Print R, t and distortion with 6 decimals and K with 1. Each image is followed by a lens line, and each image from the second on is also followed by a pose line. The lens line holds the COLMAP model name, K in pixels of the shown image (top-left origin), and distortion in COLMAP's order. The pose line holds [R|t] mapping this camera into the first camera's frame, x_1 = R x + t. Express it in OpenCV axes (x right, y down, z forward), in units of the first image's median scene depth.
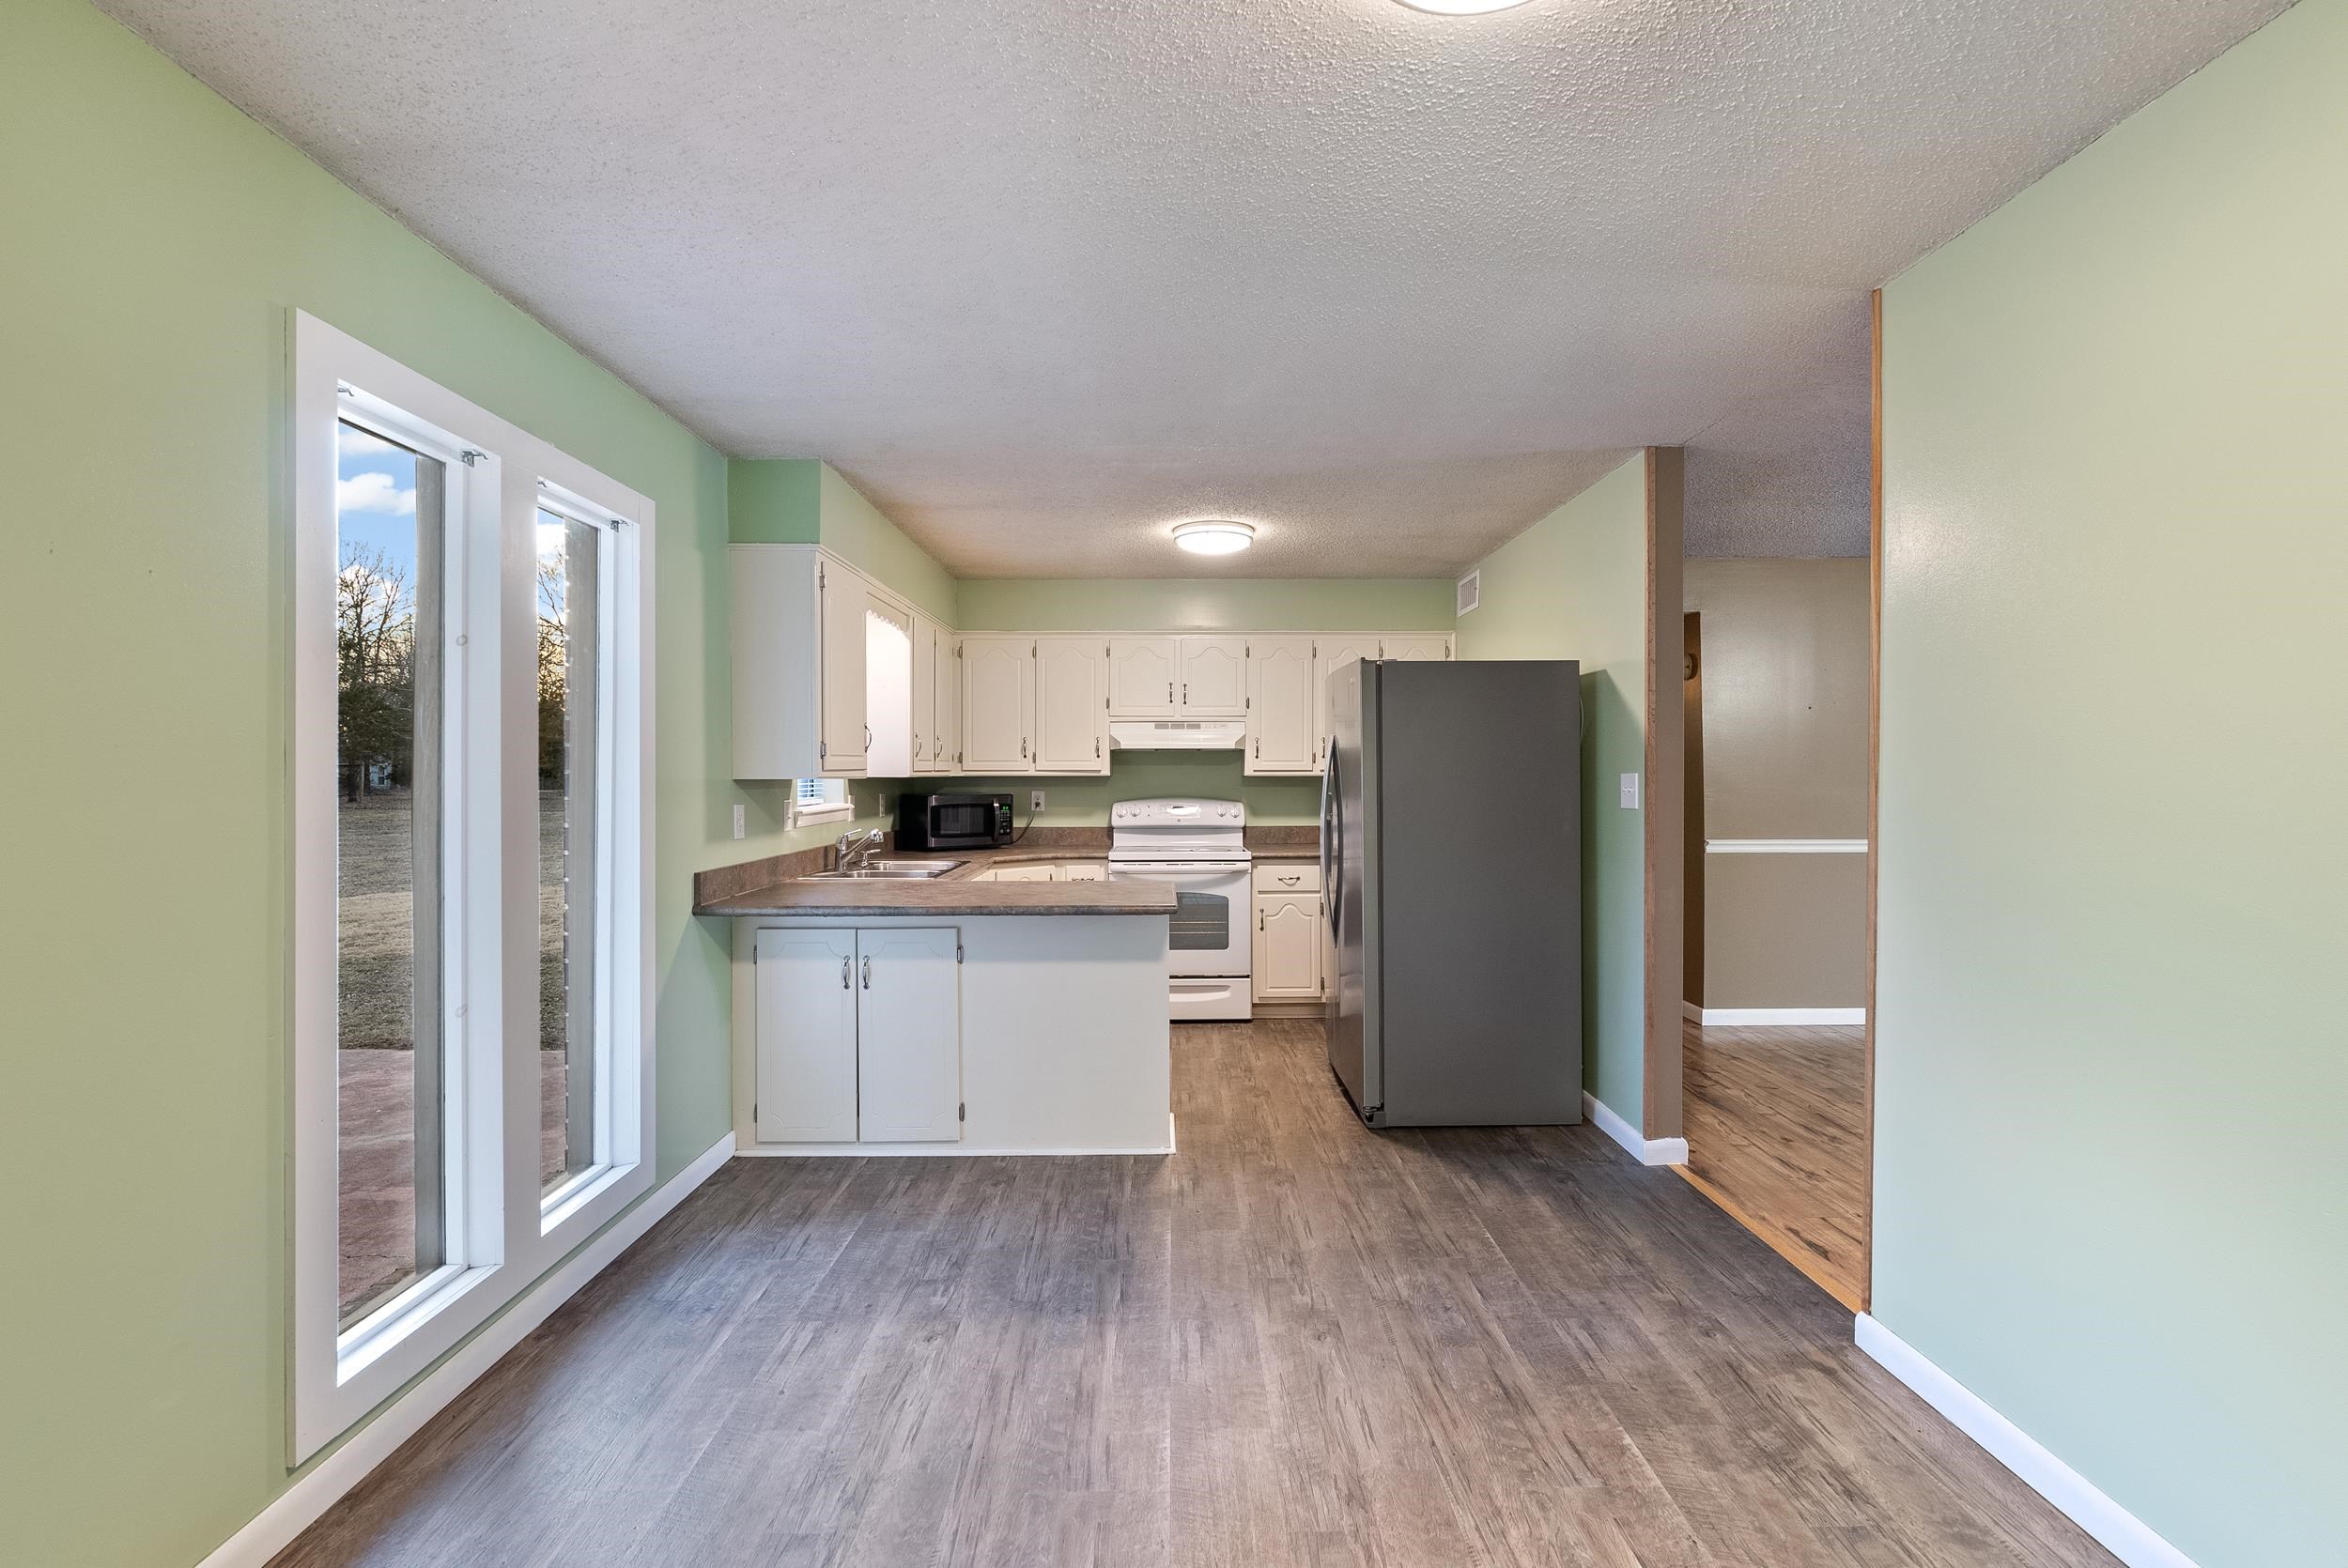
lens RADIAL K [[1046.6, 0, 1163.1], [0, 1046.6, 774.9], [0, 0, 1]] dist [-0.007070, 0.000386]
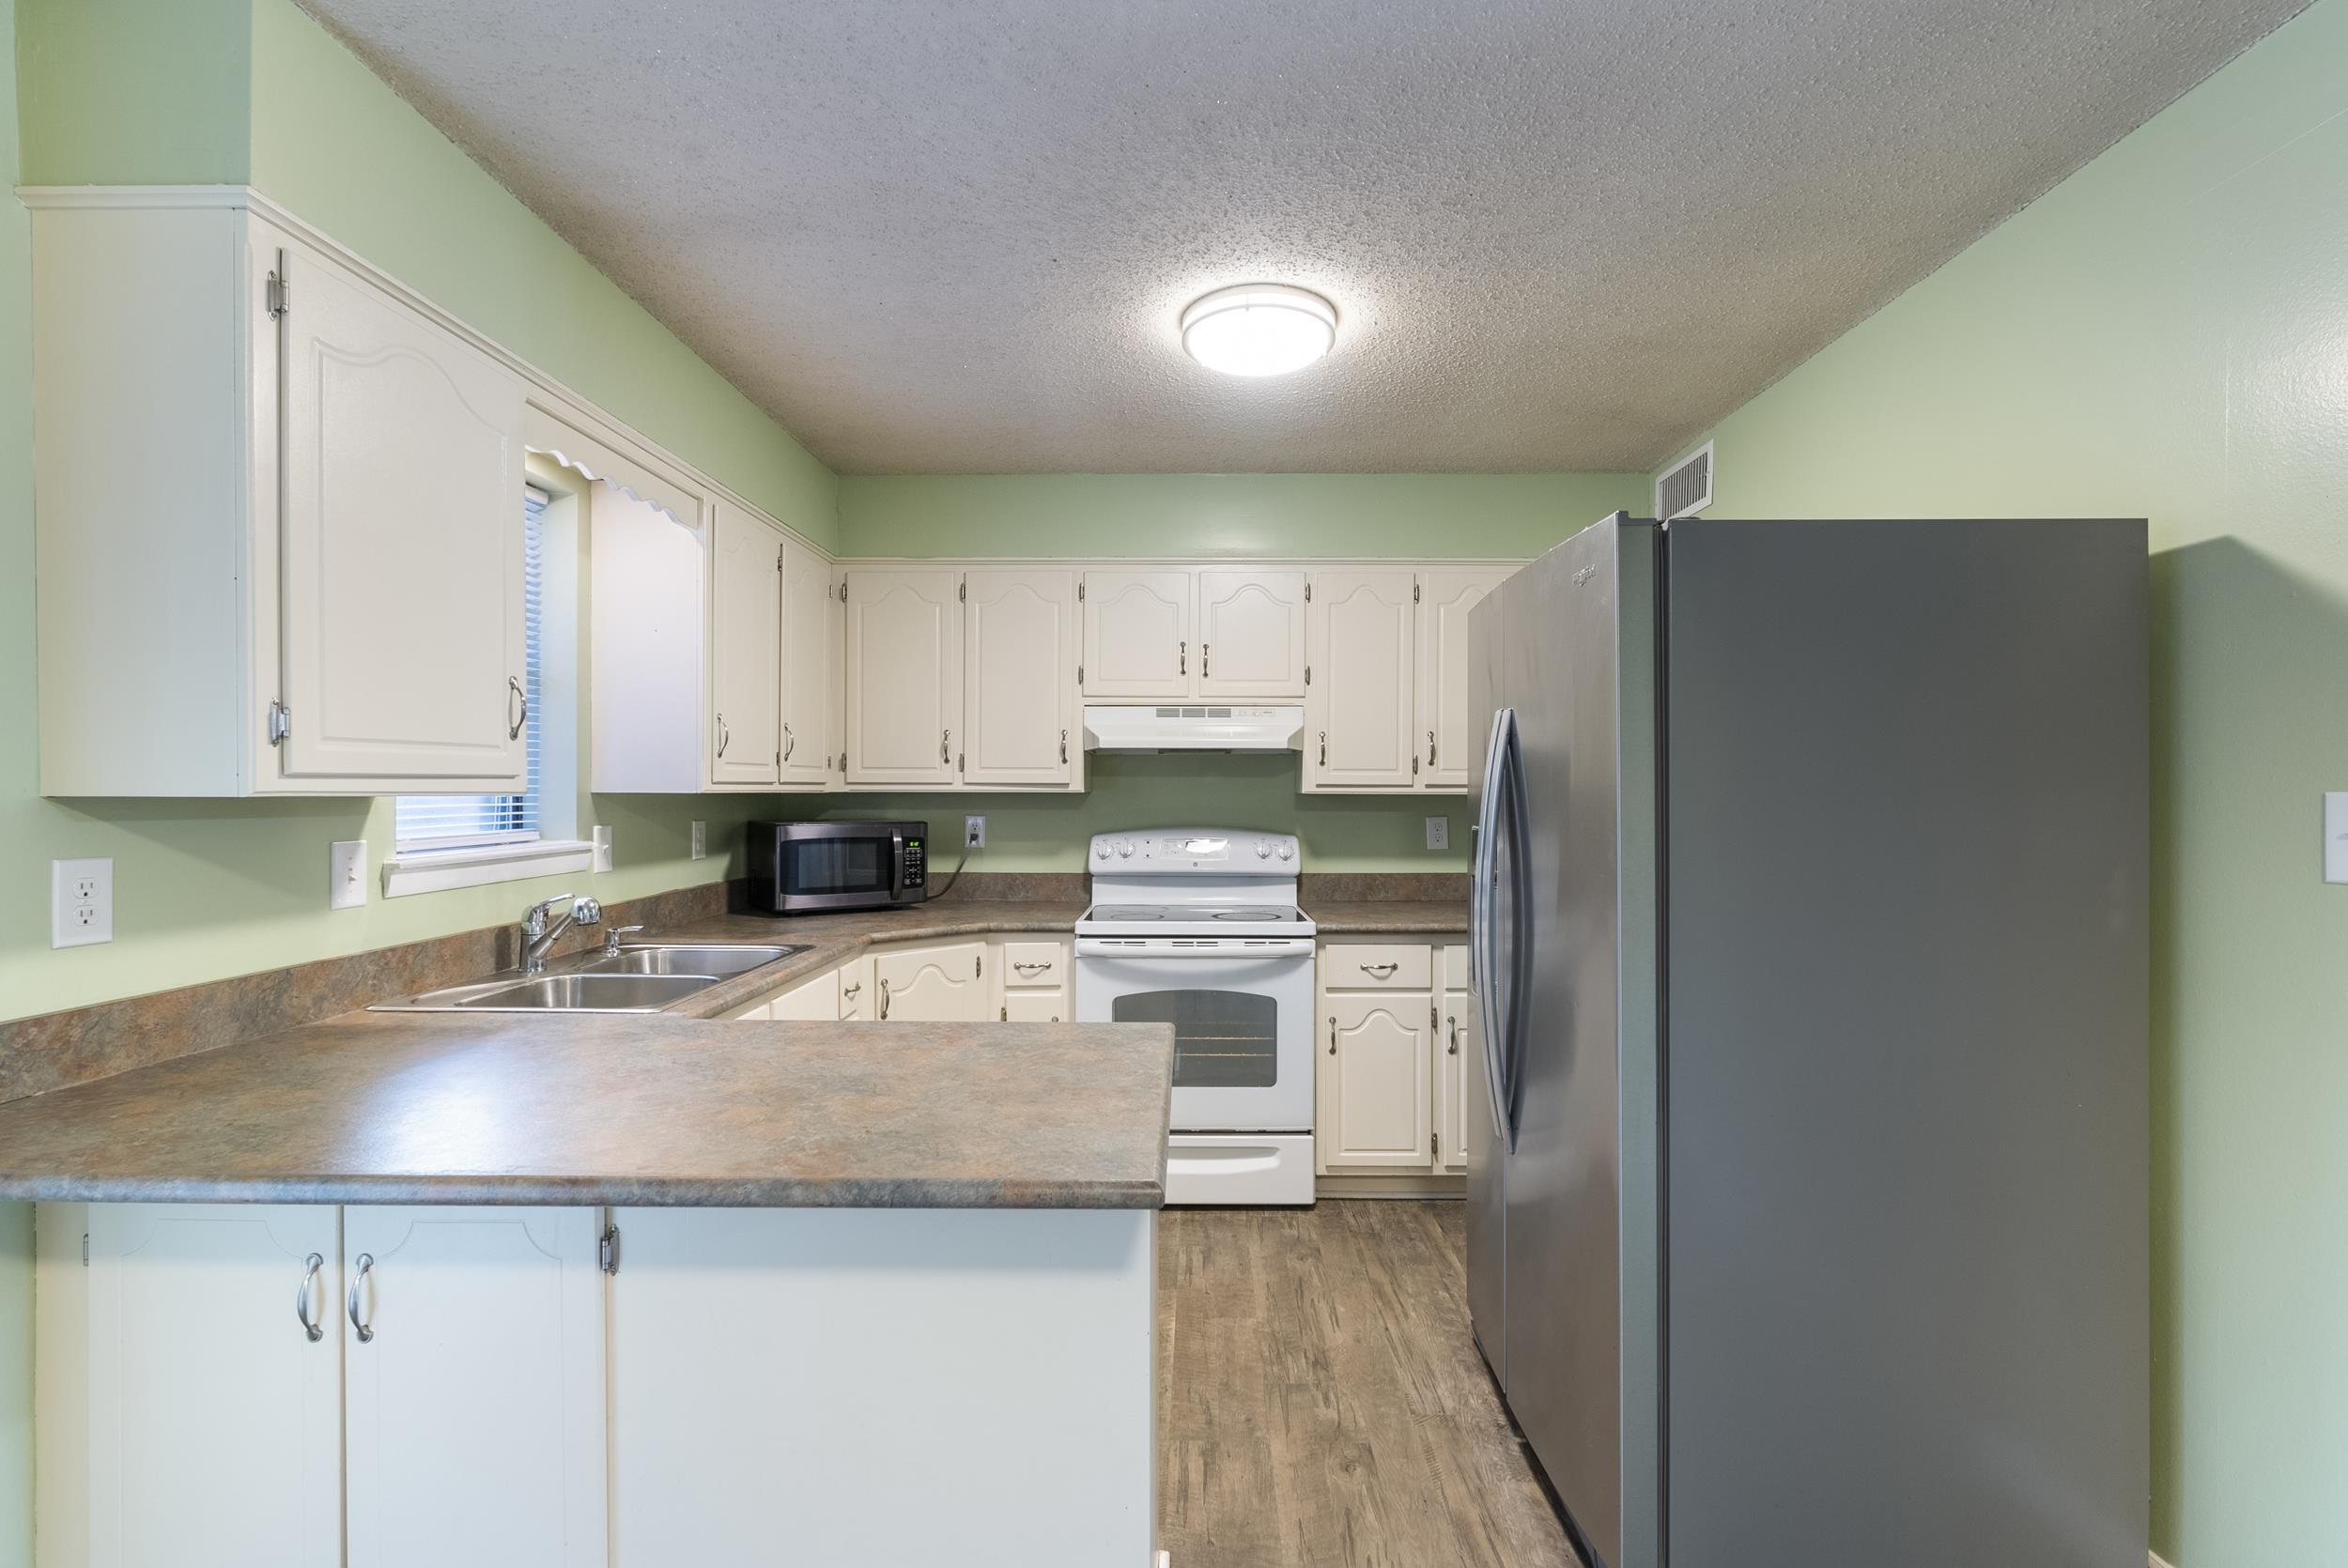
lens RADIAL K [[1046.6, 0, 1177.0], [0, 1046.6, 794.0], [0, 0, 1]] dist [-0.007070, 0.000386]
pose [[0.999912, 0.004600, -0.012462, 0.014739], [-0.004577, 0.999988, 0.001832, 0.000333], [0.012470, -0.001775, 0.999921, 0.465928]]
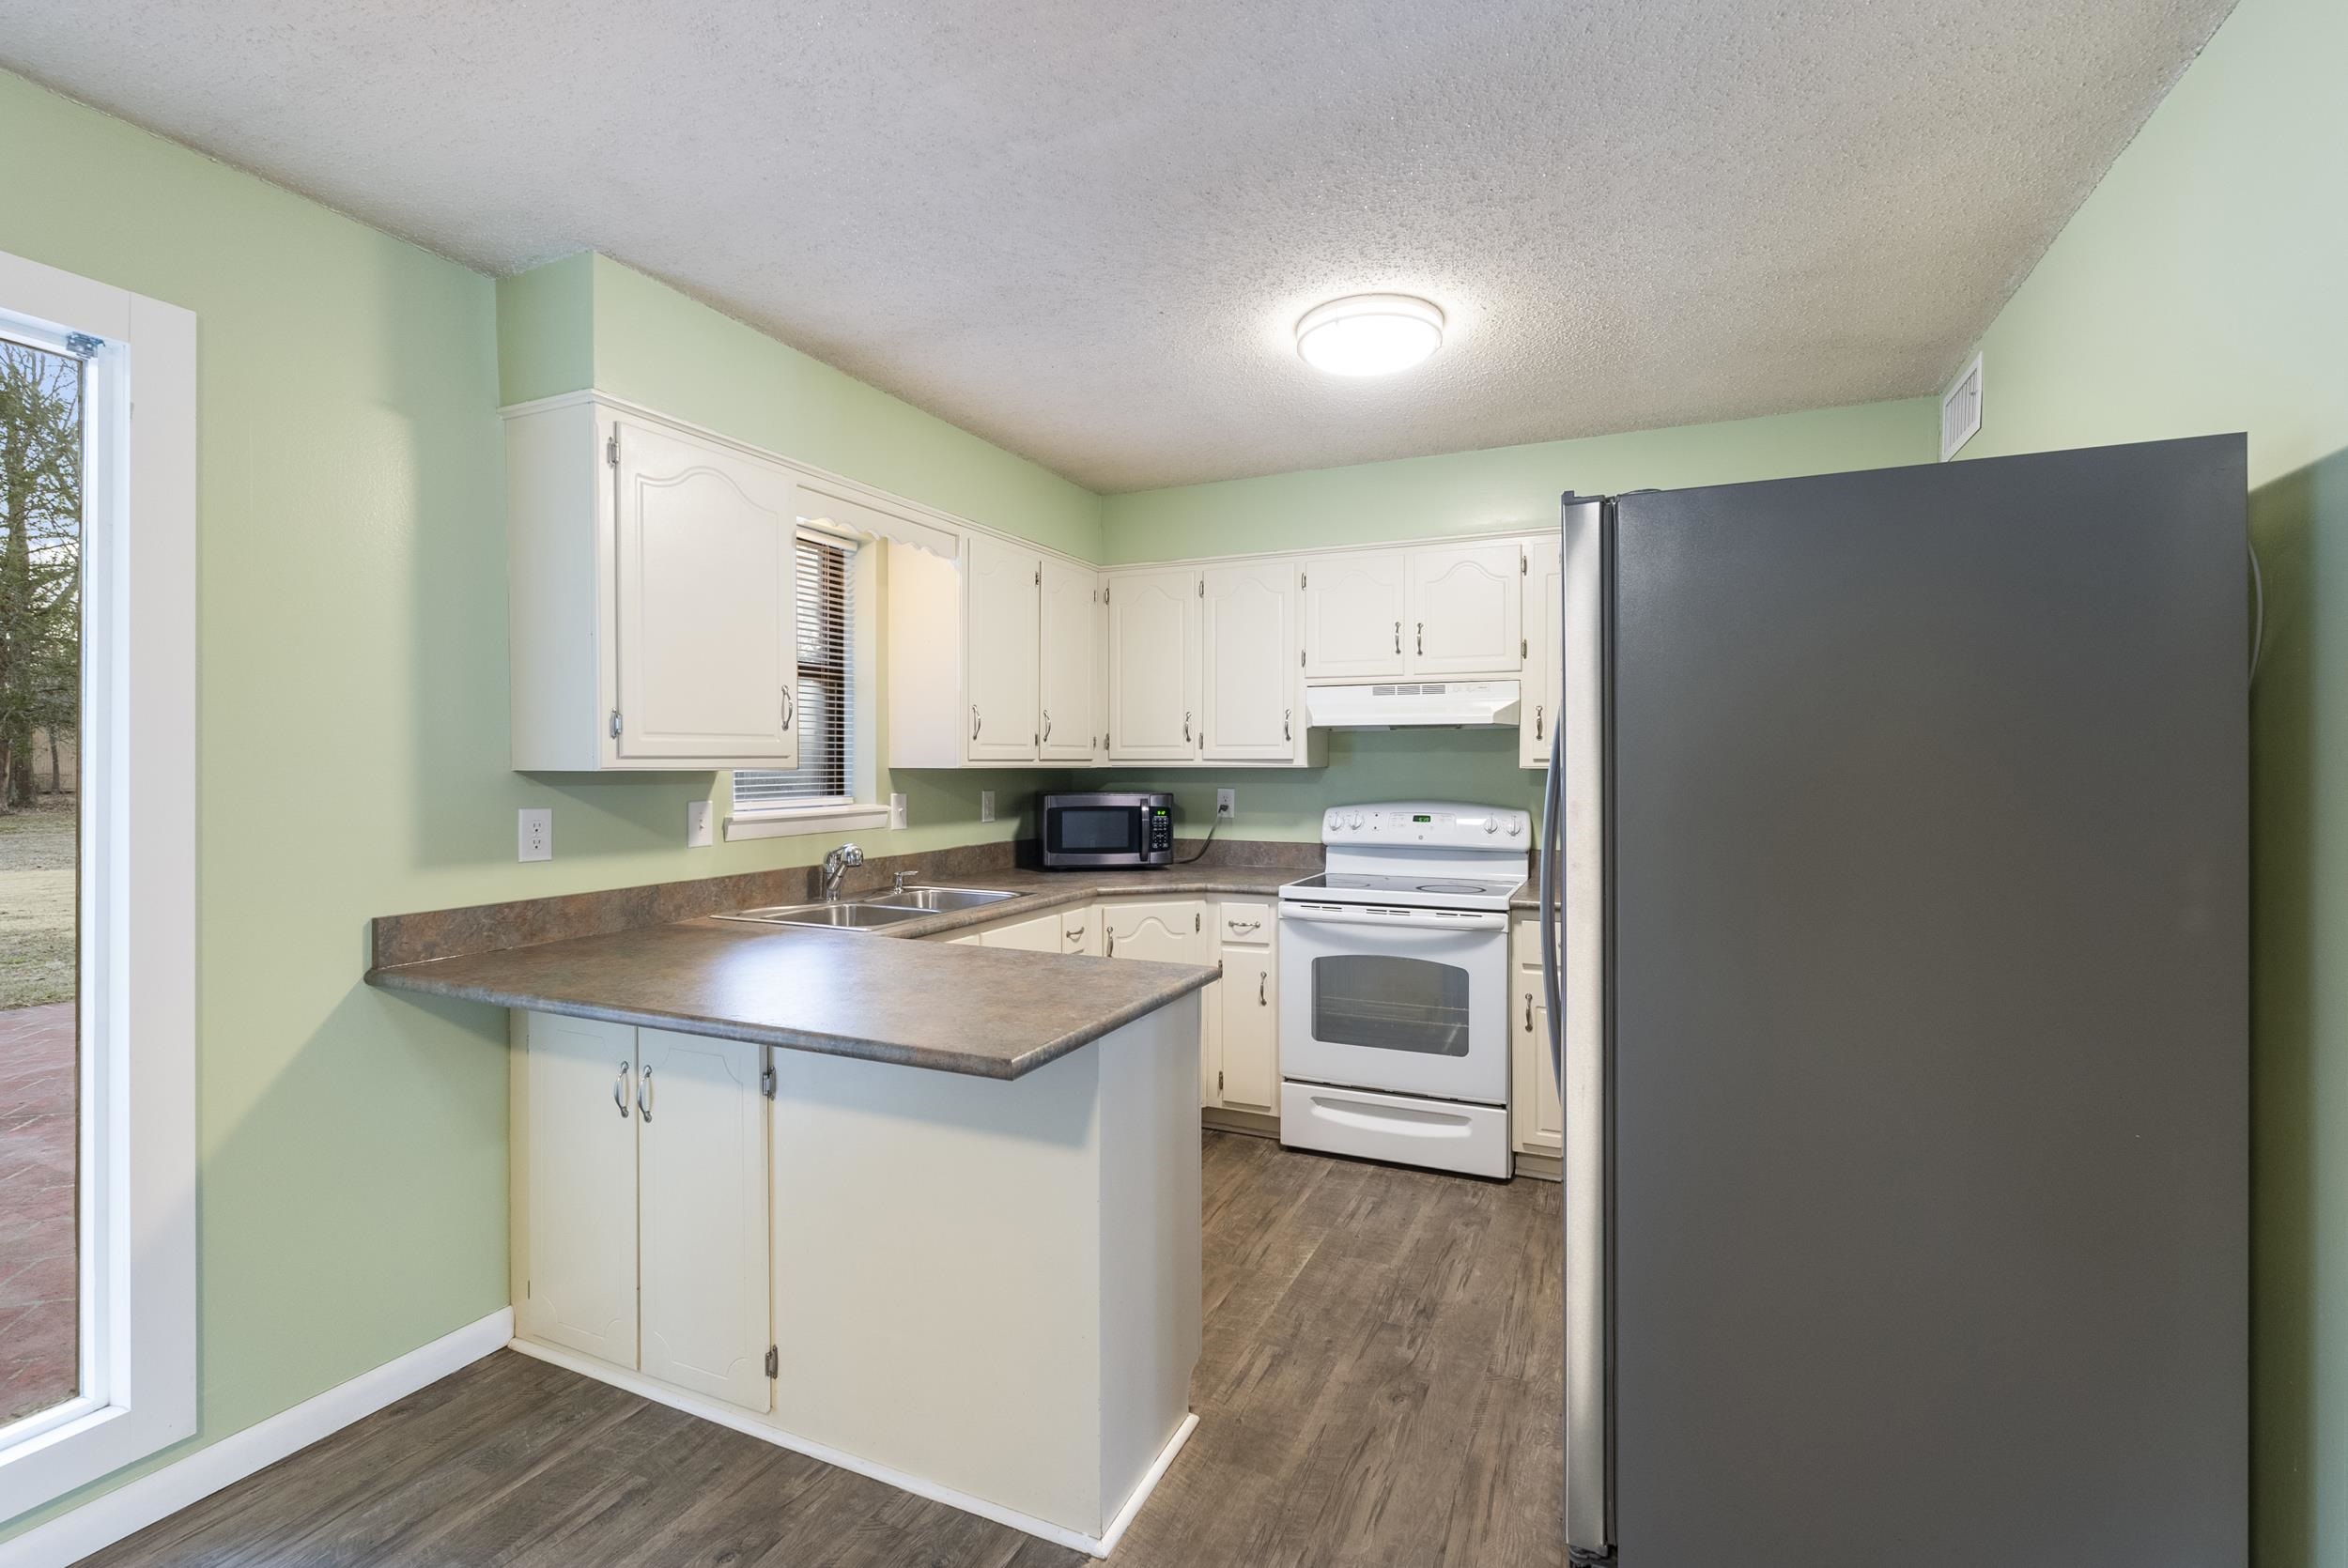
lens RADIAL K [[1046.6, 0, 1160.3], [0, 1046.6, 770.9], [0, 0, 1]] dist [-0.007070, 0.000386]
pose [[0.907925, 0.004780, -0.419106, 0.175392], [-0.002841, 0.999982, 0.005251, -0.000264], [0.419124, -0.003577, 0.907922, 0.436257]]
